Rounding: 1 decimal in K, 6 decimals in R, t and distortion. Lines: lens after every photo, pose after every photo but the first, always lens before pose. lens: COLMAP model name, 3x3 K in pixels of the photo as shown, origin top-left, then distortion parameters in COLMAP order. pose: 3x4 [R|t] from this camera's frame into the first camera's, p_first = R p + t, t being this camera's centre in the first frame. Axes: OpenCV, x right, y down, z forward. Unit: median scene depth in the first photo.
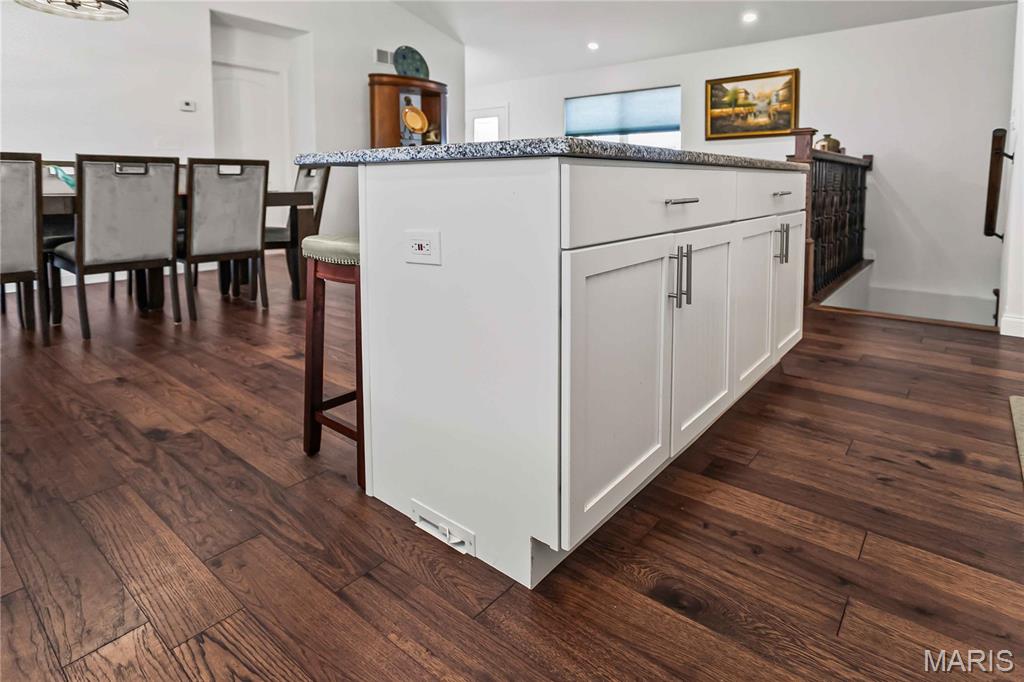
lens RADIAL K [[522.3, 0, 502.3], [0, 522.3, 261.4], [0, 0, 1]] dist [0.000724, 0.000275]
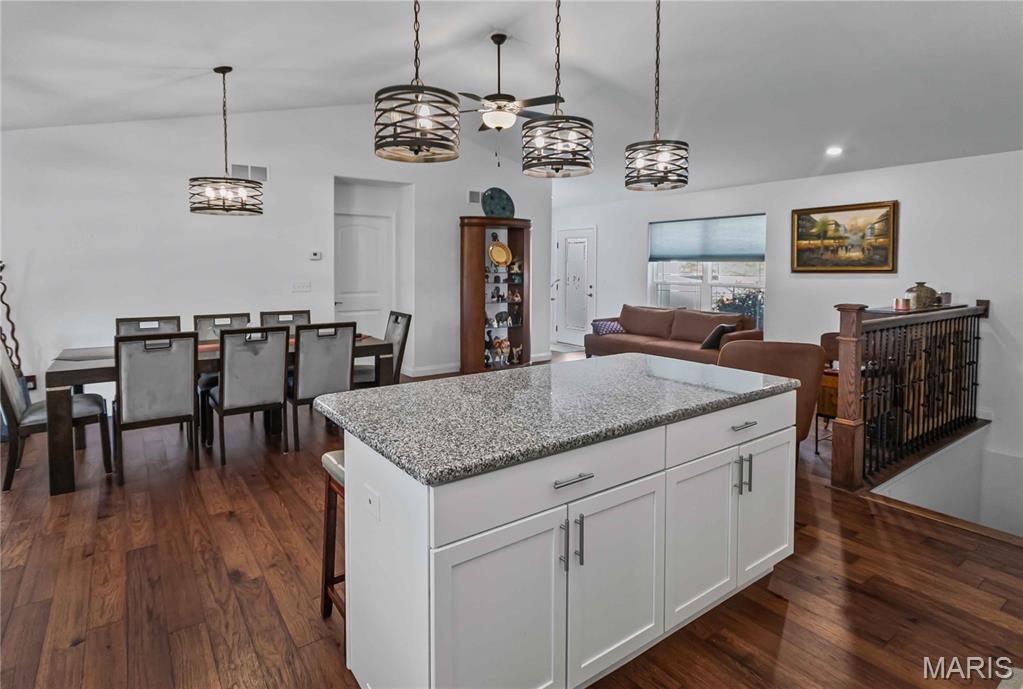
lens RADIAL K [[529.3, 0, 511.2], [0, 529.3, 297.7], [0, 0, 1]] dist [0.005148, -0.000296]
pose [[0.962165, 0.014393, -0.272087, 0.168705], [-0.021760, 0.999473, -0.024076, -0.159246], [0.271597, 0.029086, 0.961971, -0.072118]]
